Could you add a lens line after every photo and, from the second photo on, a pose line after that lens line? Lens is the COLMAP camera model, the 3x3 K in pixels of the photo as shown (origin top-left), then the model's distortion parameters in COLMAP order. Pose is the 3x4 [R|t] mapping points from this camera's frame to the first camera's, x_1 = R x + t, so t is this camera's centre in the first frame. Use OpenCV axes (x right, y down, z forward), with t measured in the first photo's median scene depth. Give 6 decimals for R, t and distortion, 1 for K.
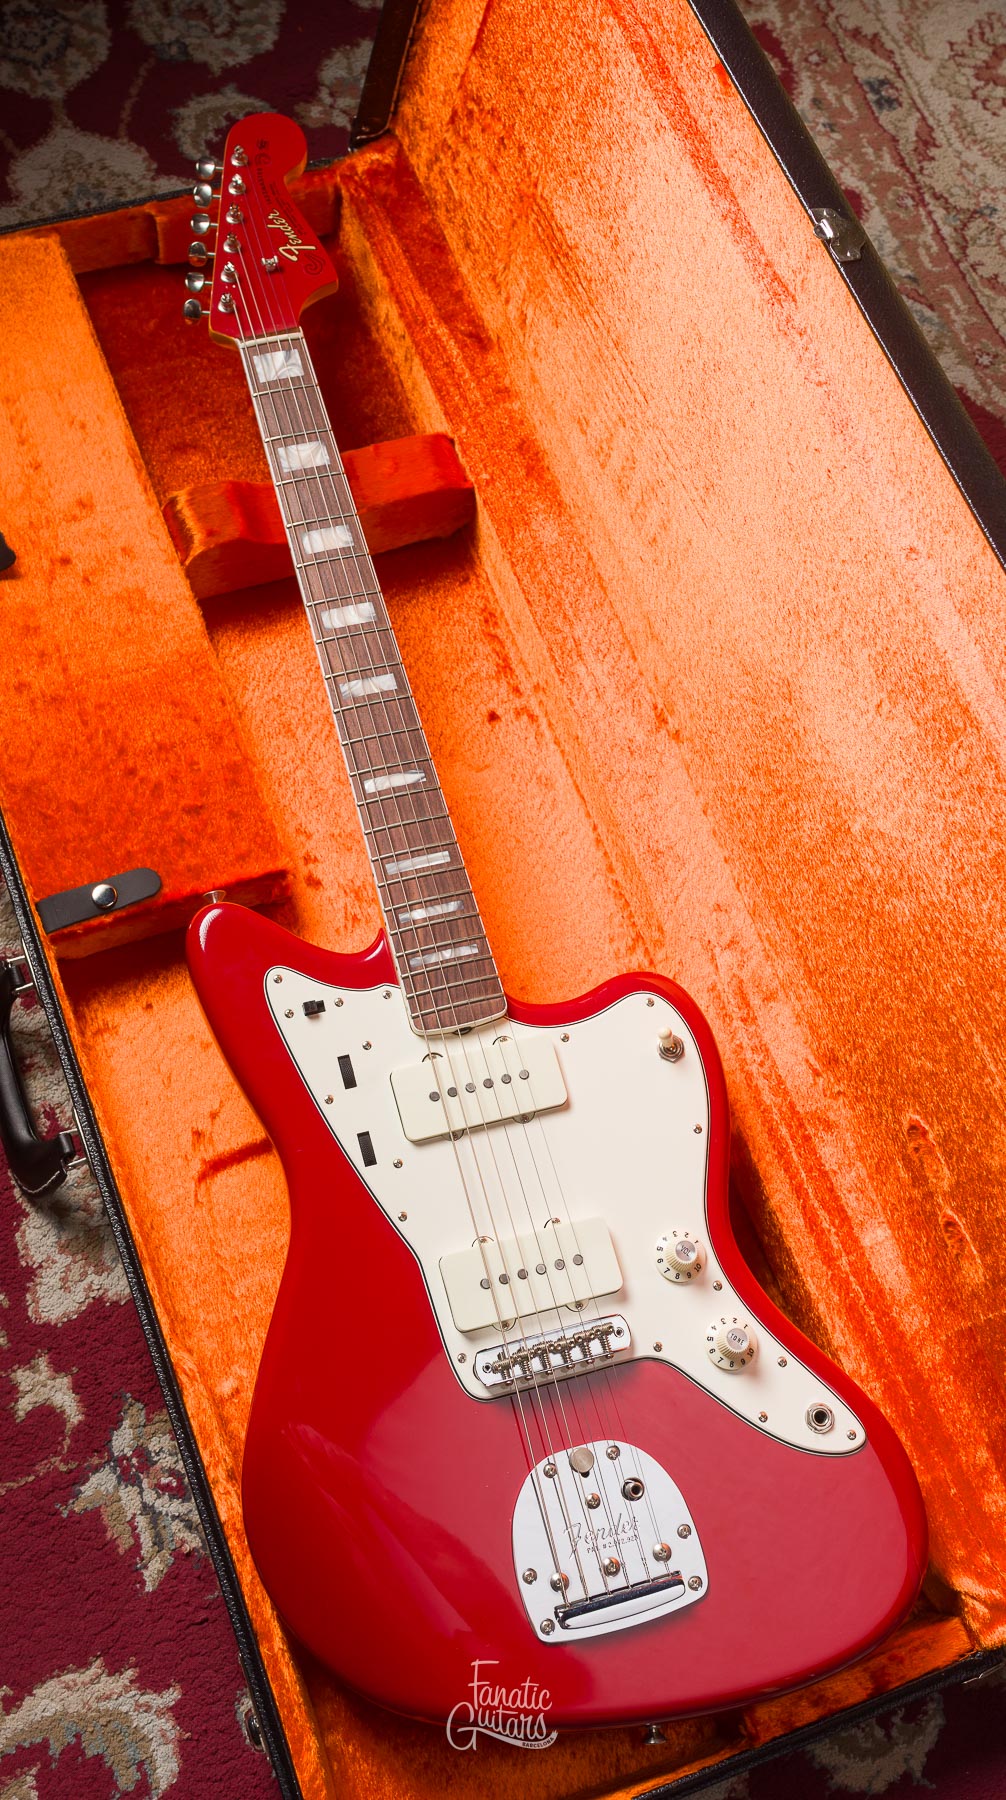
lens RADIAL K [[1857.2, 0, 451.5], [0, 1857.2, 874.2], [0, 0, 1]] dist [-0.007451, 0.005327]
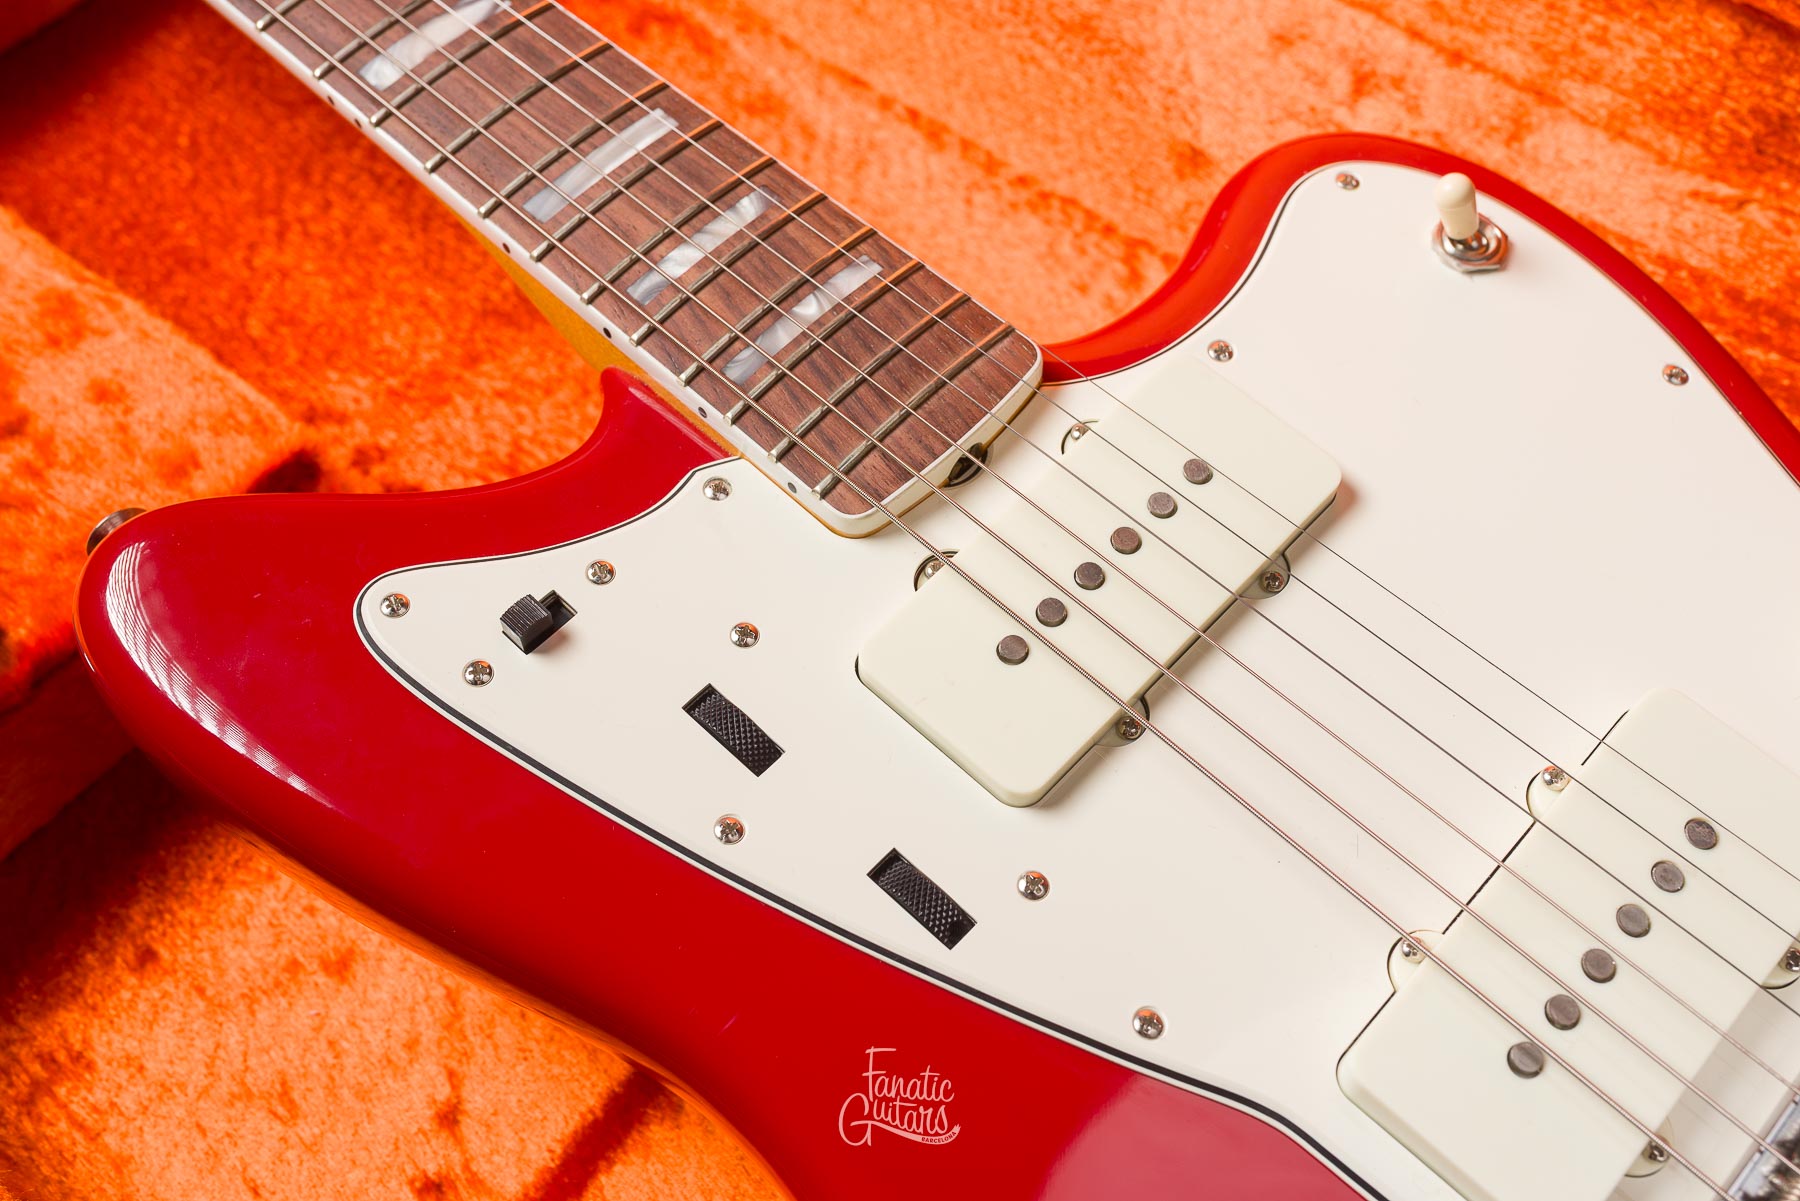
lens RADIAL K [[1794.2, 0, 900.0], [0, 1794.2, 600.5], [0, 0, 1]] dist [0.002598, -0.007089]
pose [[0.849265, -0.489239, 0.198482, -0.073326], [0.510754, 0.856521, -0.074173, 0.111819], [-0.133716, 0.164368, 0.977294, 0.625445]]
